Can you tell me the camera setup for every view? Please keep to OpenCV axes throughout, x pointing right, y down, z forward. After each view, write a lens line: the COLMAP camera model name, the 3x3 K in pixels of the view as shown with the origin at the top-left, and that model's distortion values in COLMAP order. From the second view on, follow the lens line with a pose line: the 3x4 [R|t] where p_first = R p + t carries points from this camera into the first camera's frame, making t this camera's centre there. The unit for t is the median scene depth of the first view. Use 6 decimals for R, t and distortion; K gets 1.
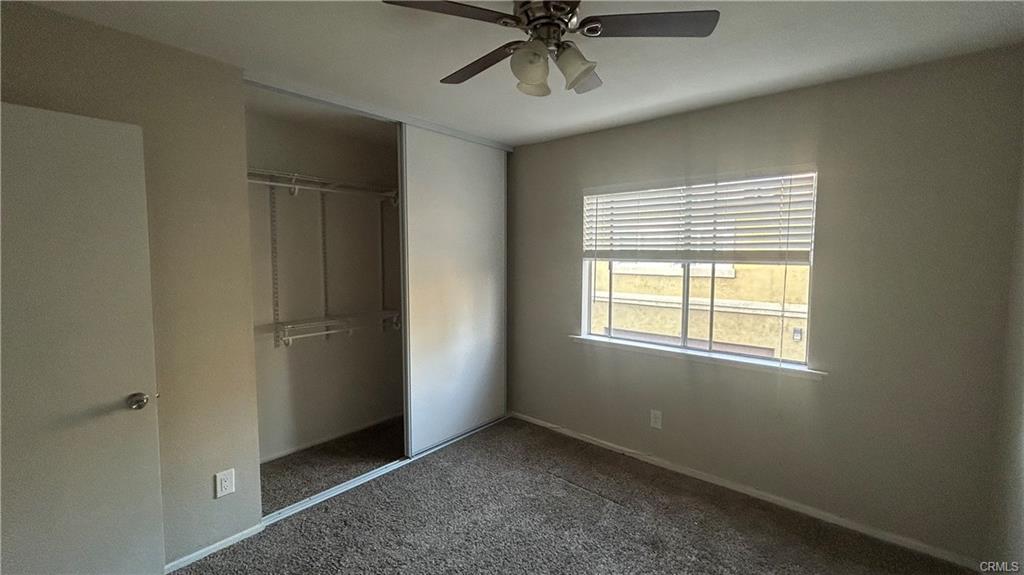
lens RADIAL K [[428.5, 0, 512.0], [0, 428.5, 287.5], [0, 0, 1]] dist [0.014568, 0.000022]
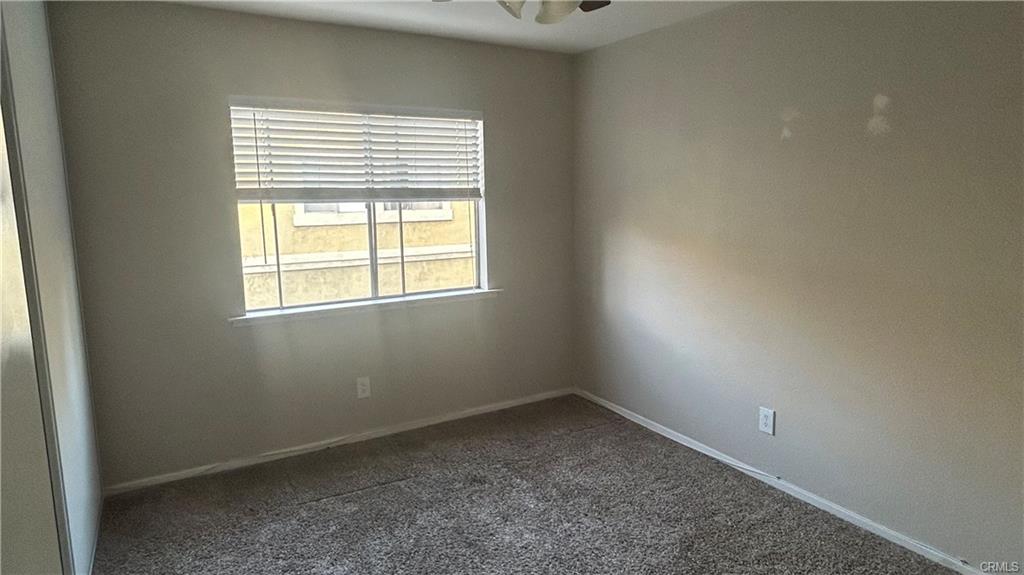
lens RADIAL K [[604.9, 0, 513.4], [0, 604.9, 271.9], [0, 0, 1]] dist [-0.002746, -0.000298]
pose [[0.312371, -0.129189, 0.941135, -0.678108], [0.087830, 0.990394, 0.106799, -0.022408], [-0.945891, 0.049299, 0.320717, 0.327224]]
